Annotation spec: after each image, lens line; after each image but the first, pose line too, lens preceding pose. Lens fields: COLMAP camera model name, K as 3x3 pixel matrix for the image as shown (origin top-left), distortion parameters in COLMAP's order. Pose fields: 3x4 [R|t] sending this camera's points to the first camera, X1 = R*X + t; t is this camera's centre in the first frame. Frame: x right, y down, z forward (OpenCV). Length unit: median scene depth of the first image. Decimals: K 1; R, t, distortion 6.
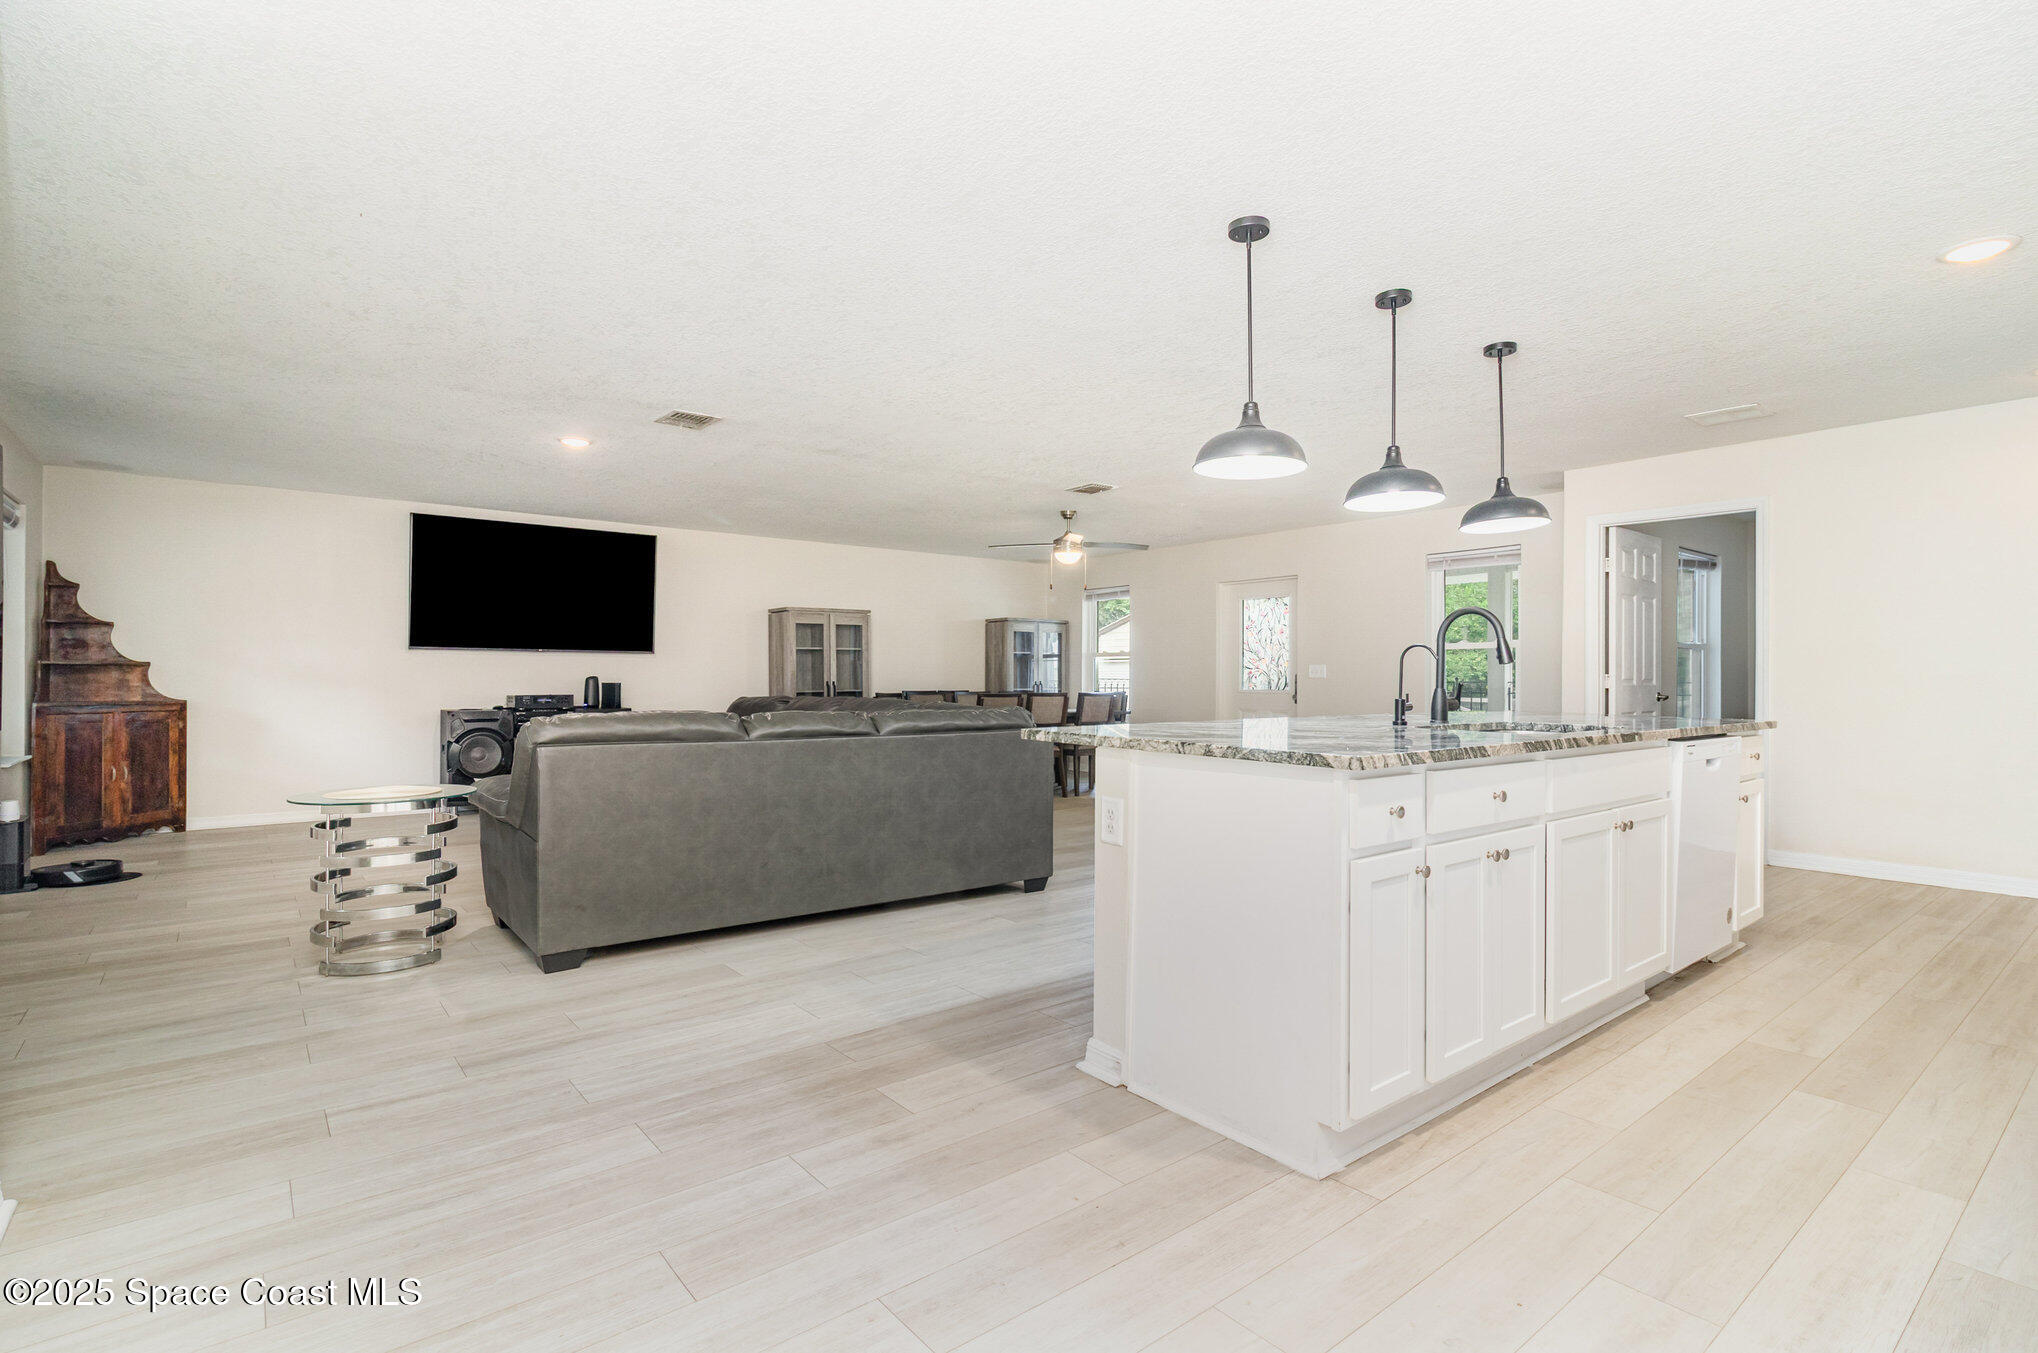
lens RADIAL K [[953.5, 0, 1019.0], [0, 953.5, 676.5], [0, 0, 1]] dist [0.002699, 0.000672]
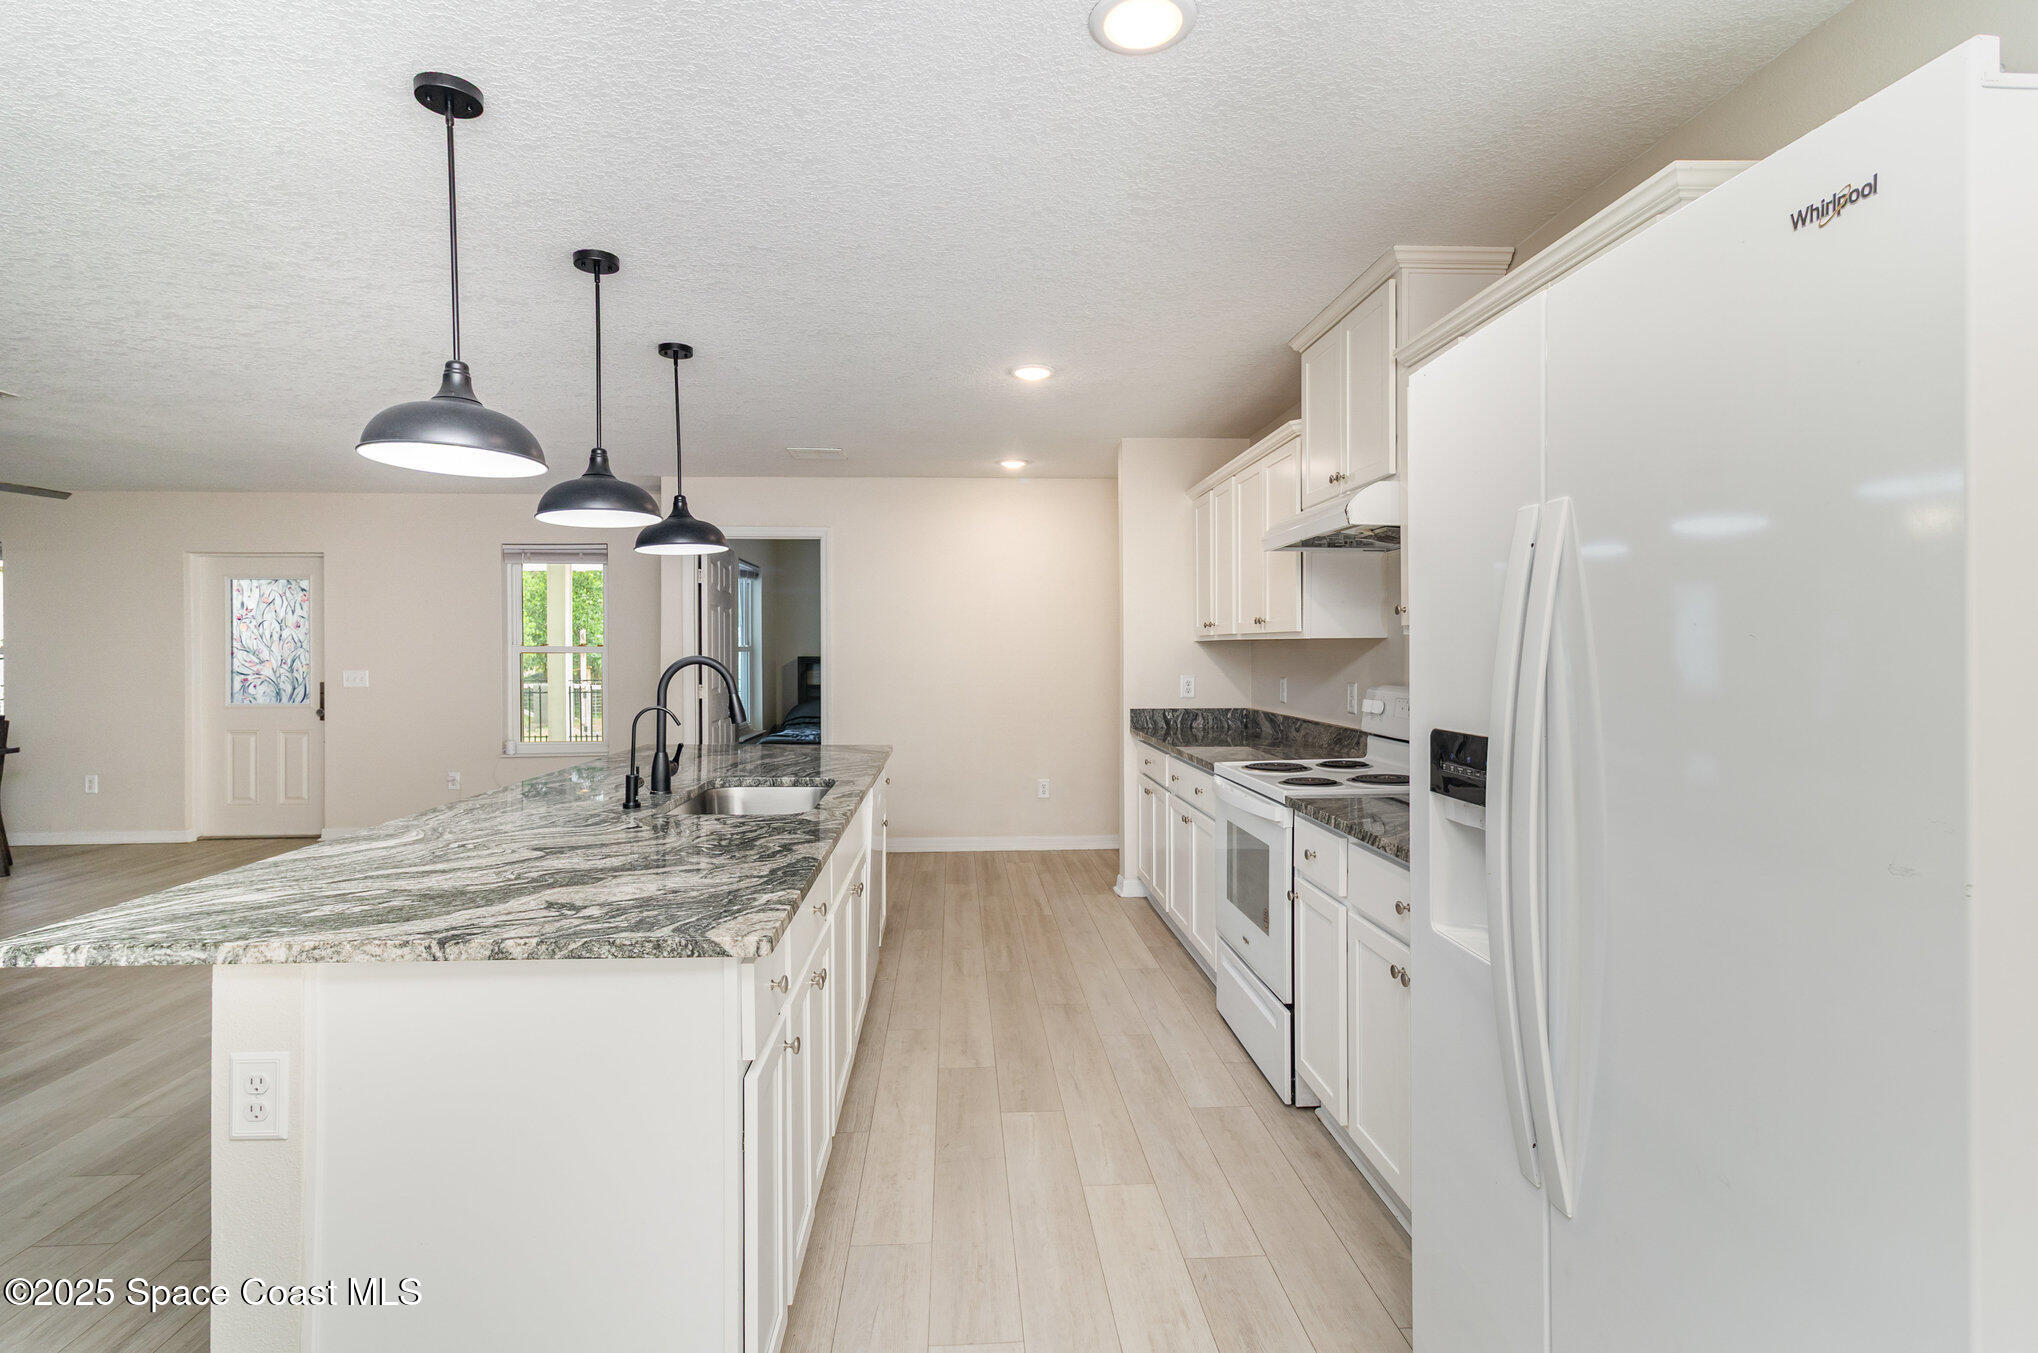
lens RADIAL K [[987.6, 0, 981.3], [0, 987.6, 664.8], [0, 0, 1]] dist [0.012497, -0.000420]
pose [[0.597483, -0.014486, 0.801751, -0.042034], [0.000290, 0.999841, 0.017850, -0.039958], [-0.801881, -0.010432, 0.597392, 0.131132]]
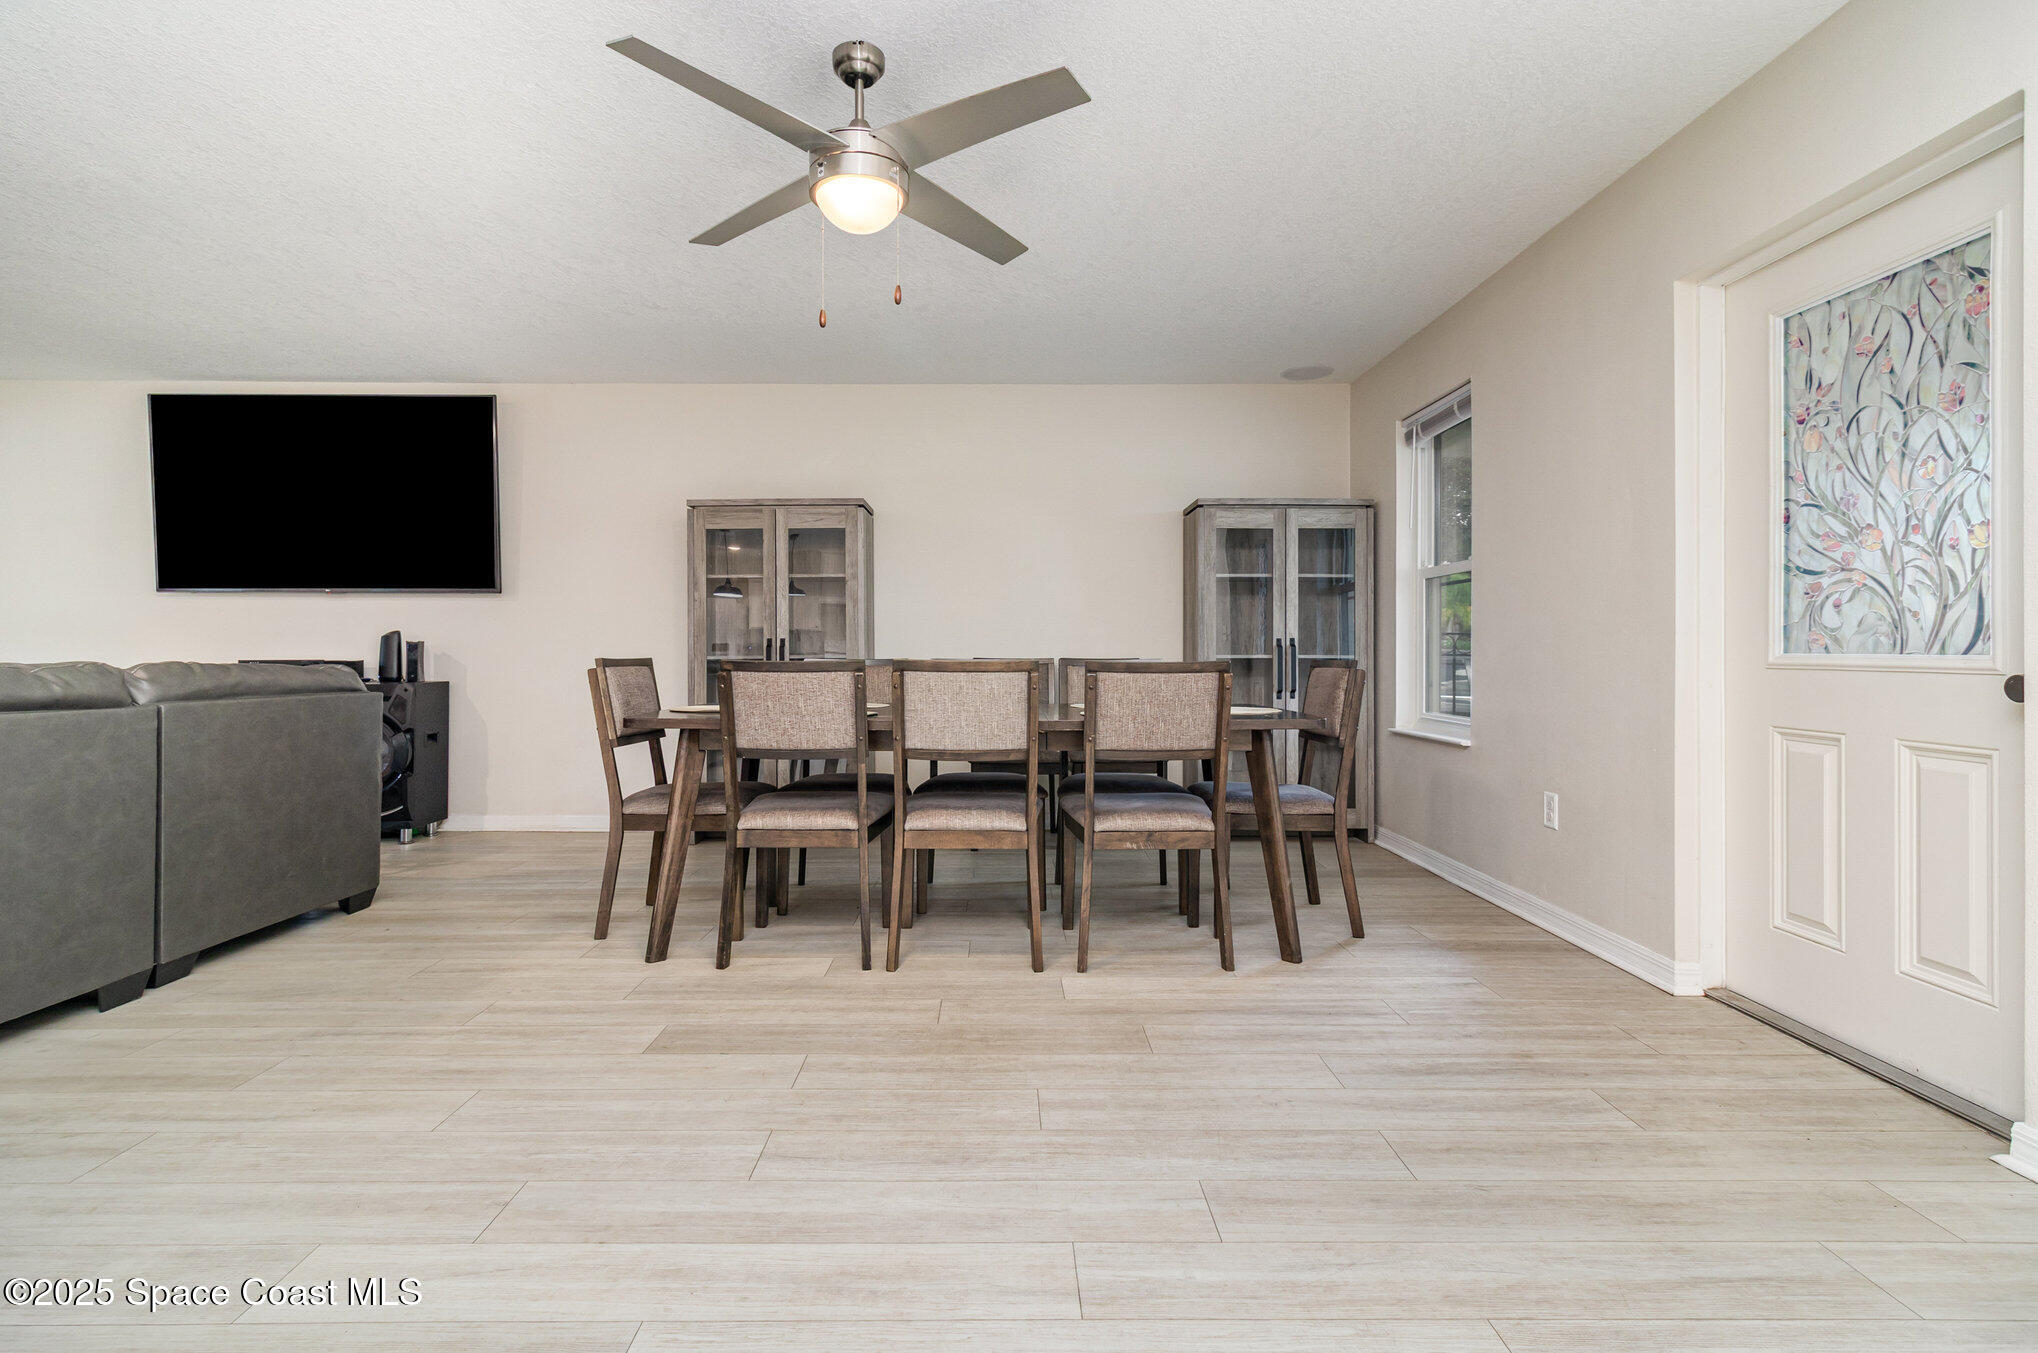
lens RADIAL K [[972.5, 0, 1021.1], [0, 972.5, 649.0], [0, 0, 1]] dist [-0.000140, -0.000151]
pose [[0.796071, -0.004233, -0.605189, 0.318313], [0.001954, 0.999988, -0.004424, 0.018311], [0.605200, 0.002339, 0.796070, 0.908535]]
